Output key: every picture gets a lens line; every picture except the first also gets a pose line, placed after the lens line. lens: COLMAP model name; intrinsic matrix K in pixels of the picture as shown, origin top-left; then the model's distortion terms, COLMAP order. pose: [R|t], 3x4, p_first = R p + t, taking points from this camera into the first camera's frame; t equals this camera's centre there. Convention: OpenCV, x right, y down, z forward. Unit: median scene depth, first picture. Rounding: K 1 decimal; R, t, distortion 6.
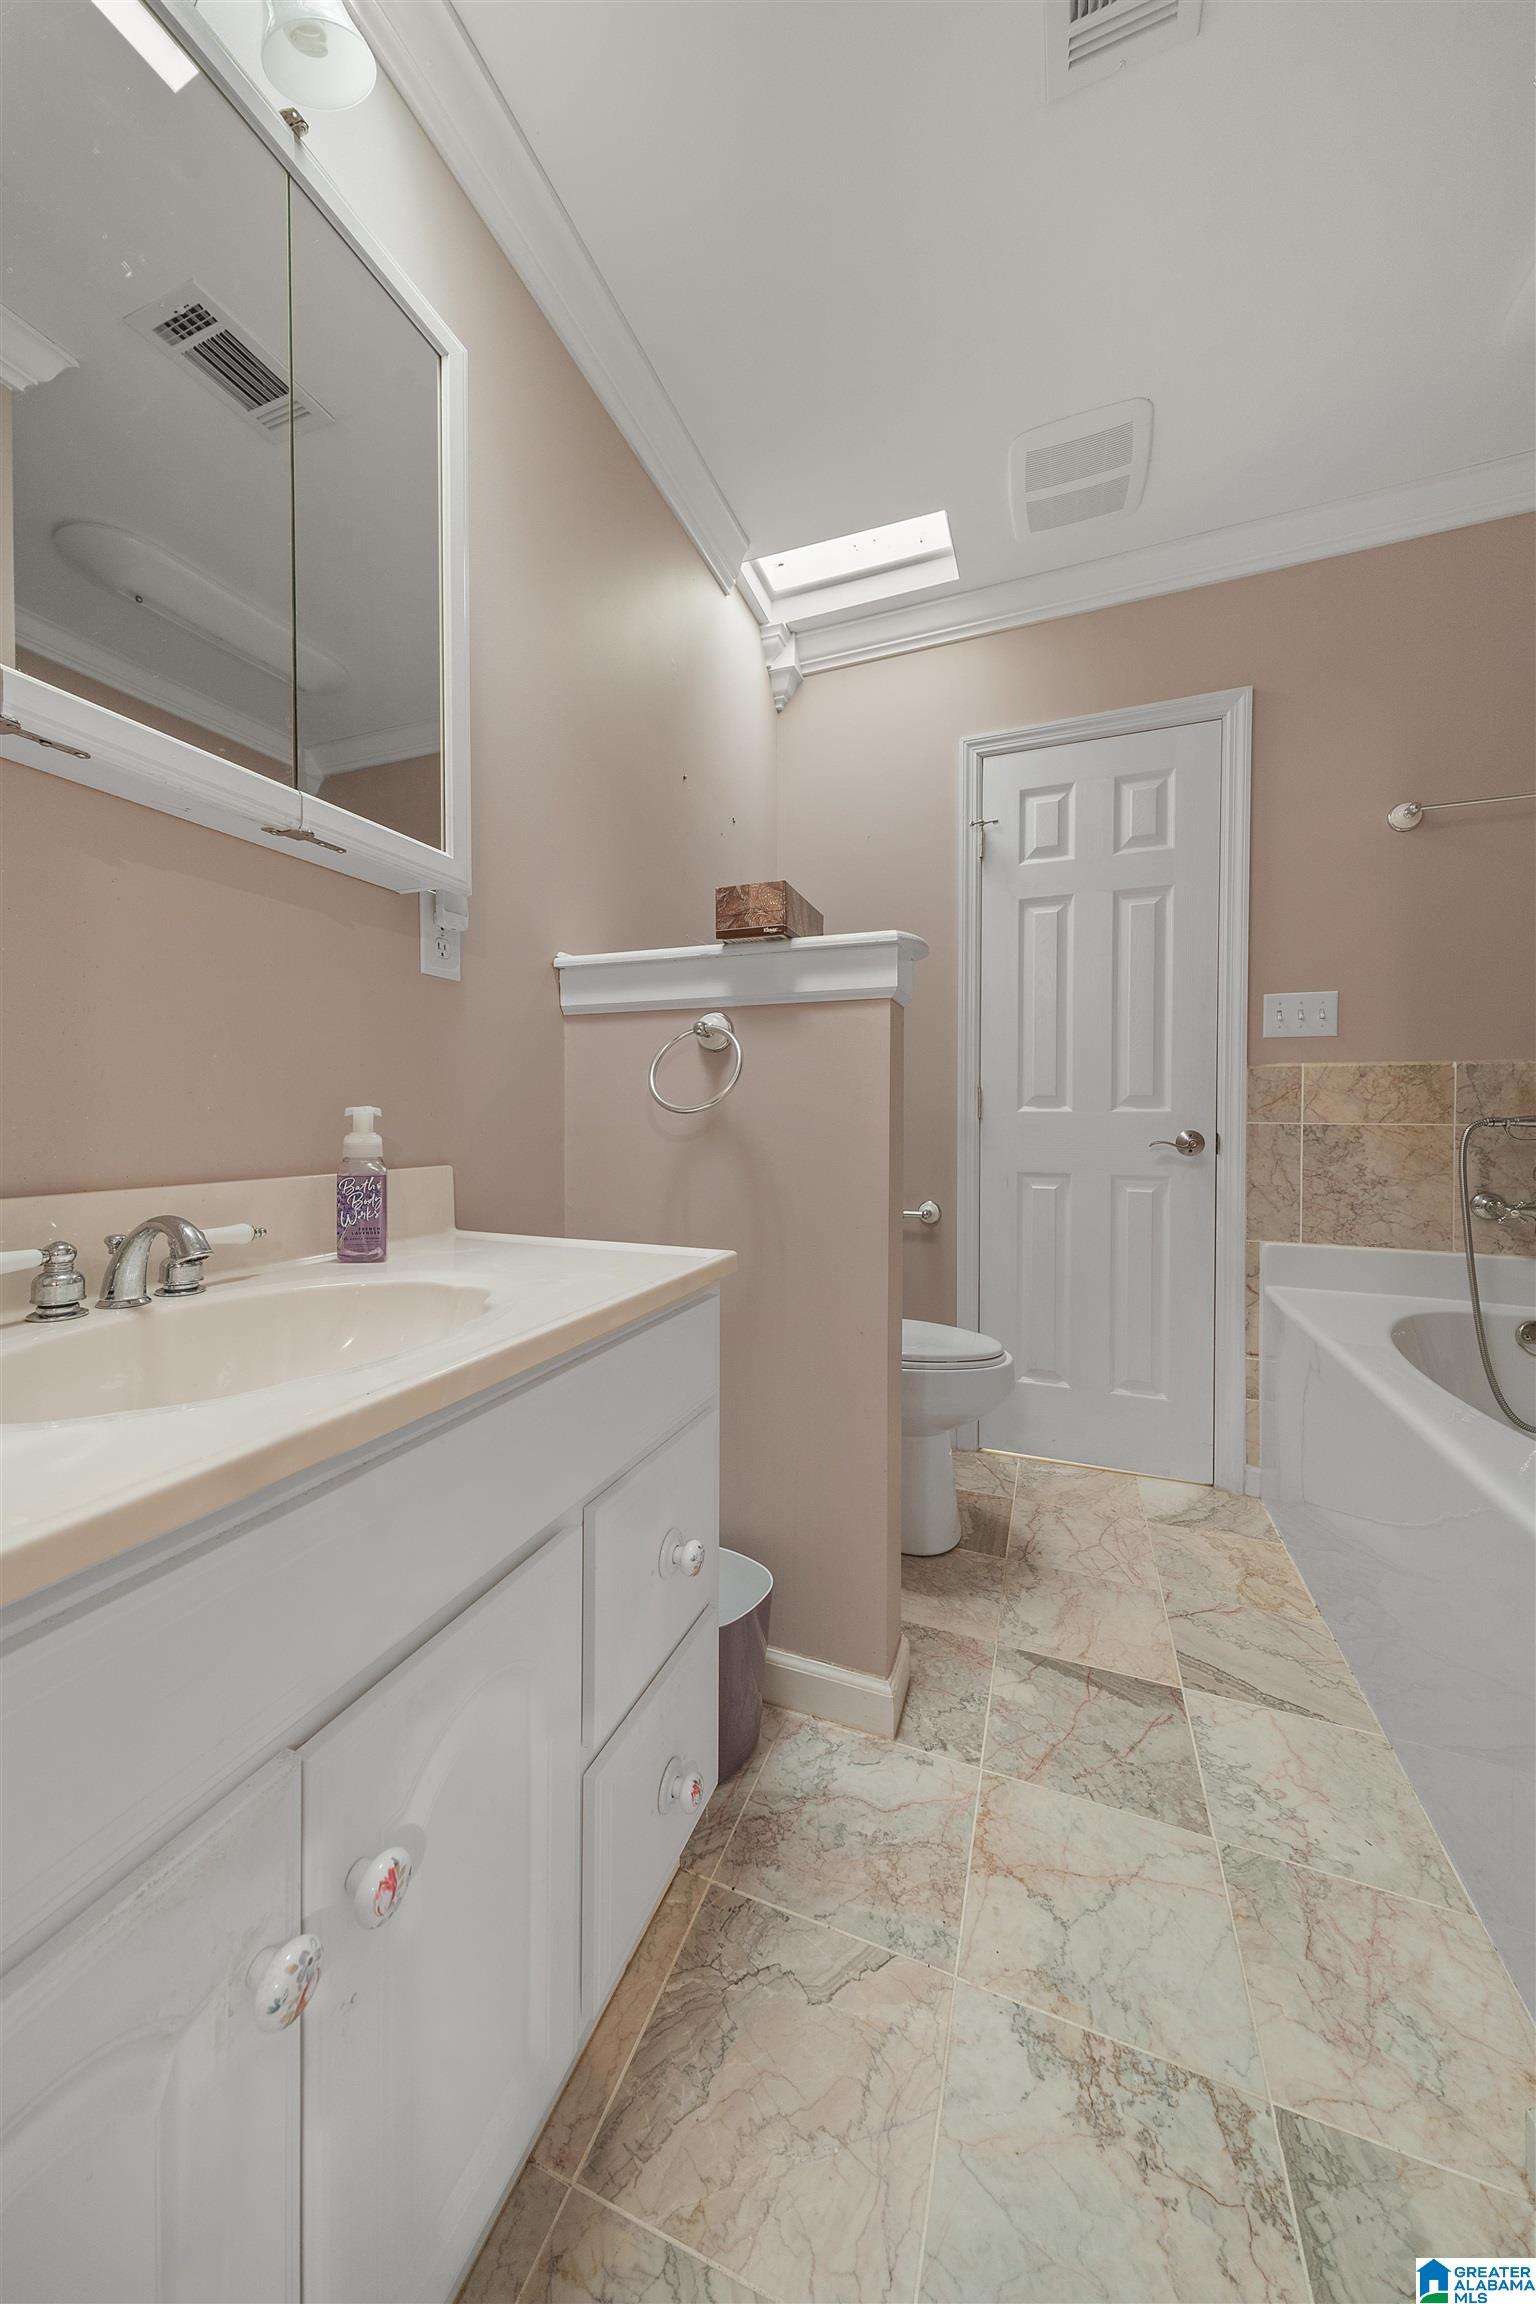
lens RADIAL K [[781.8, 0, 763.7], [0, 781.8, 1130.3], [0, 0, 1]] dist [0.010628, -0.001872]
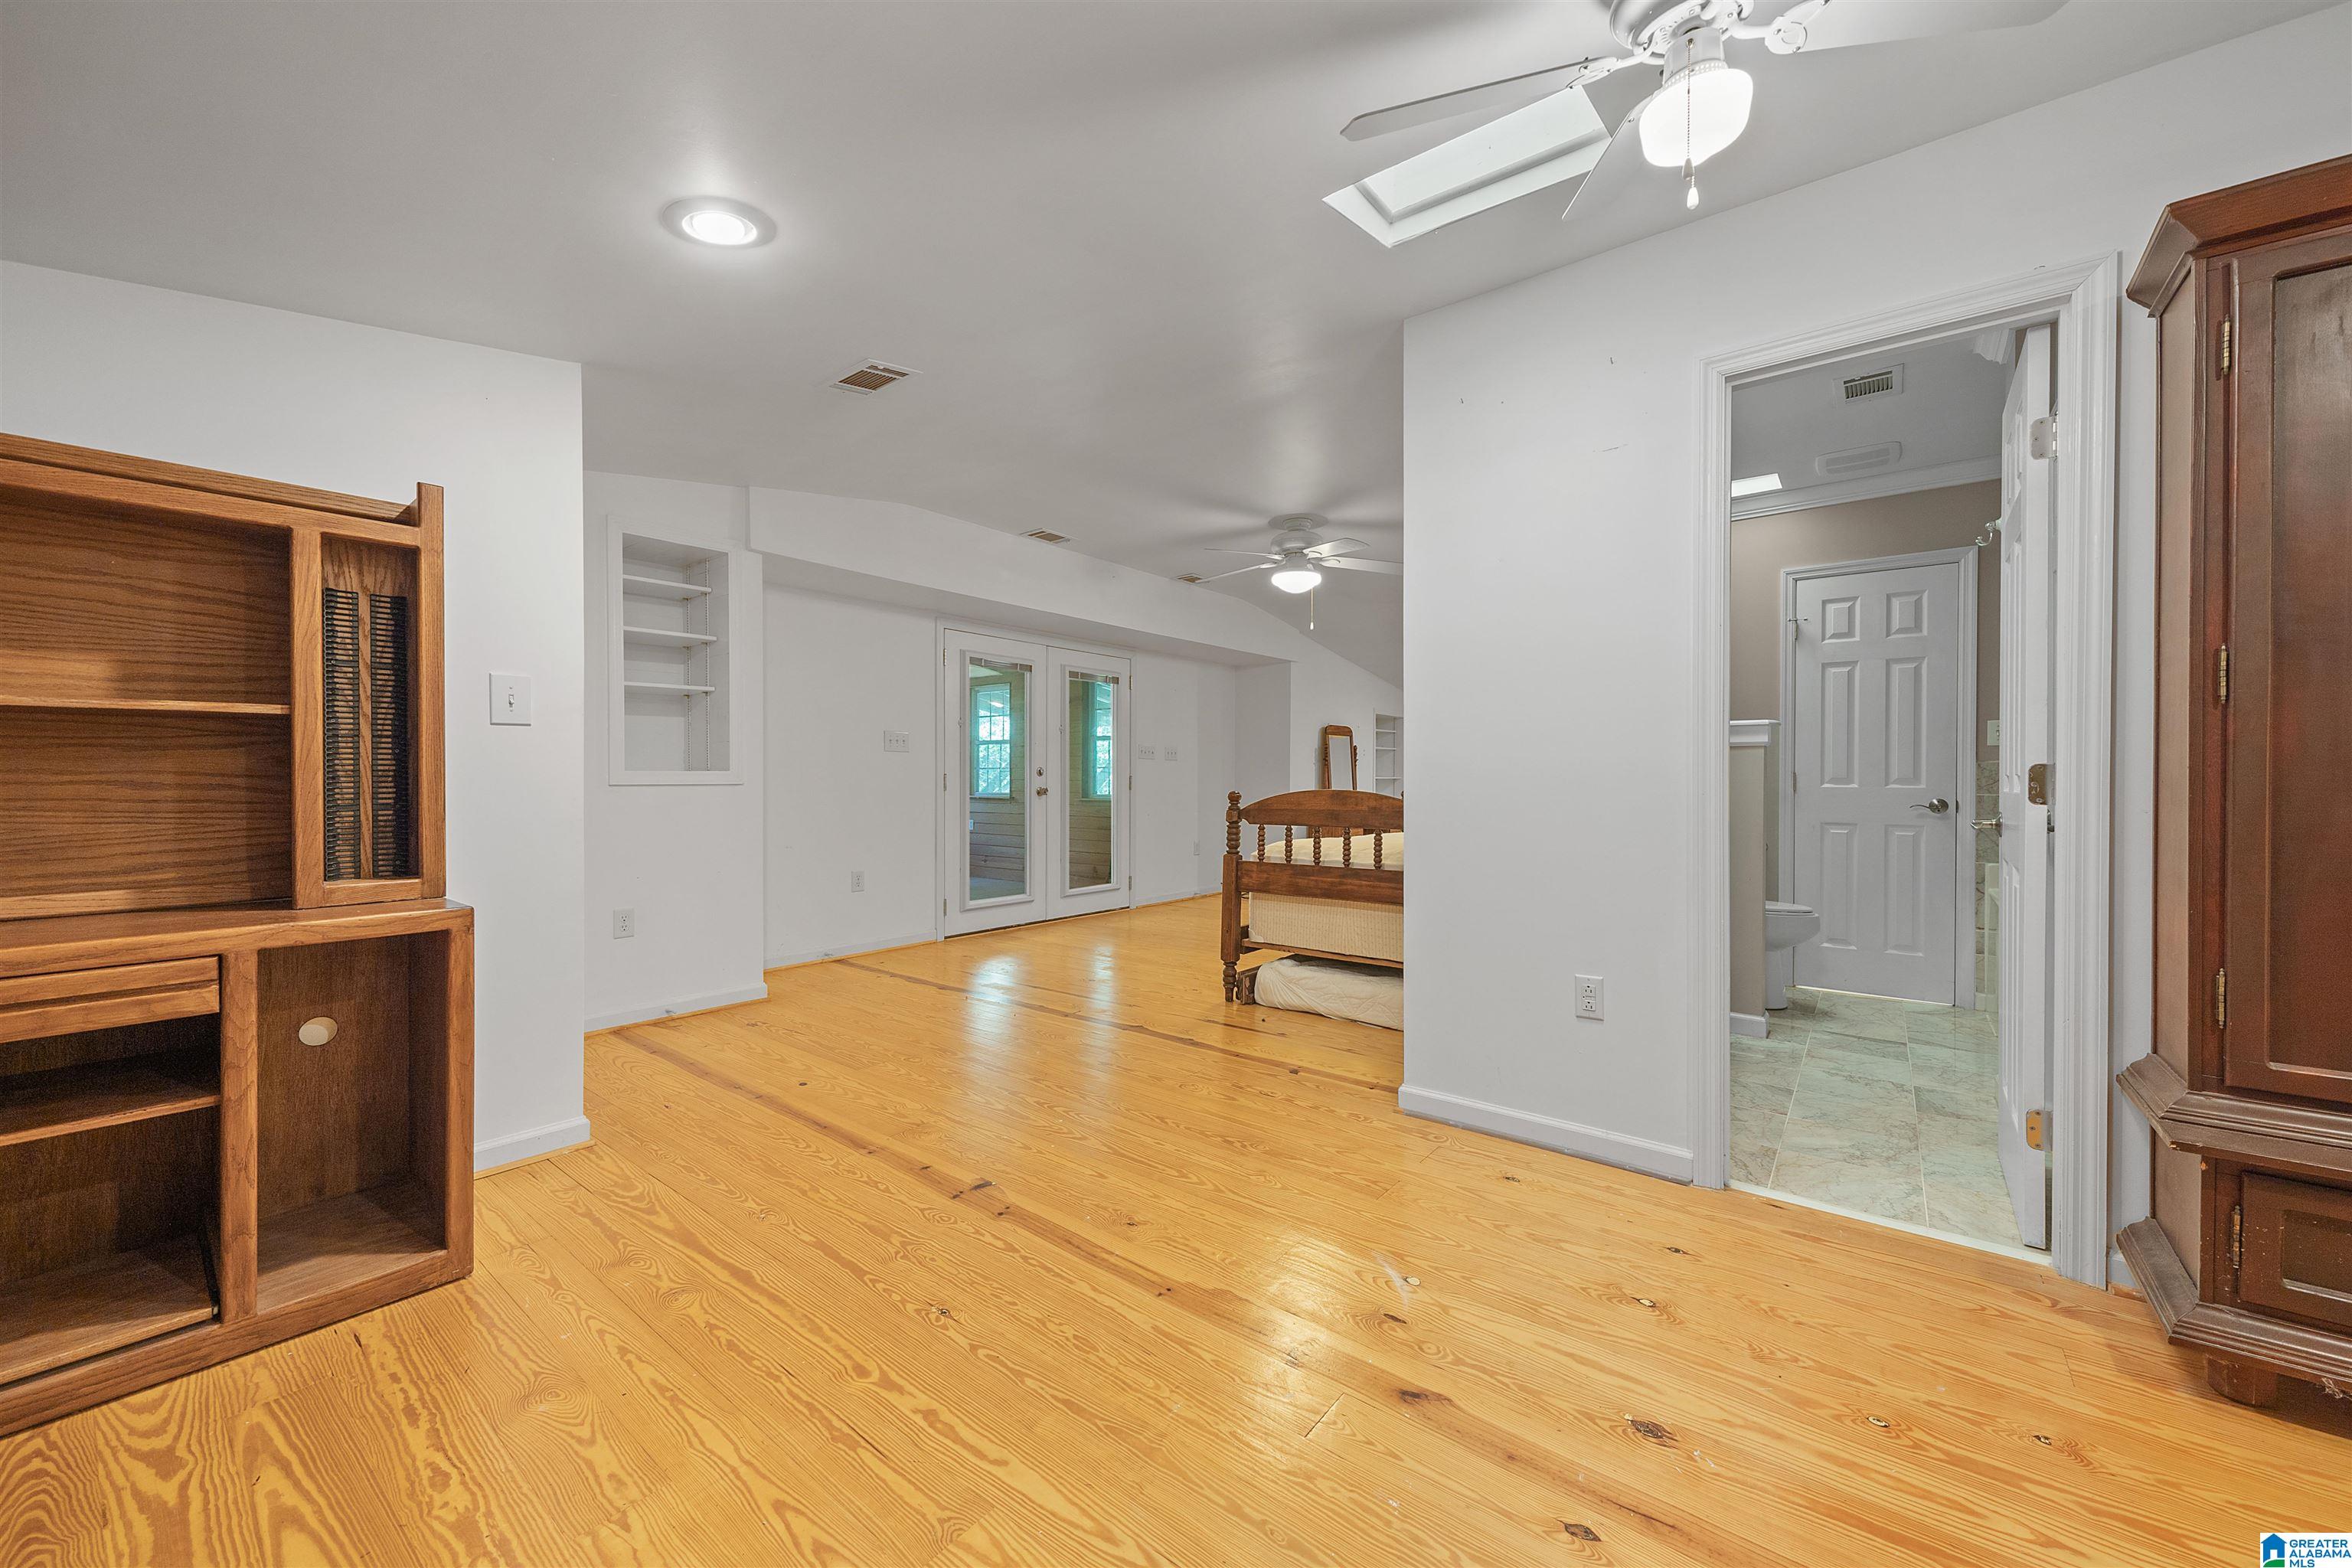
lens RADIAL K [[878.9, 0, 1183.8], [0, 878.9, 780.2], [0, 0, 1]] dist [0.006974, -0.000483]
pose [[0.954620, 0.003338, -0.297809, -0.457562], [-0.006029, 0.999949, -0.008120, -0.014766], [0.297767, 0.009547, 0.954591, -1.334095]]
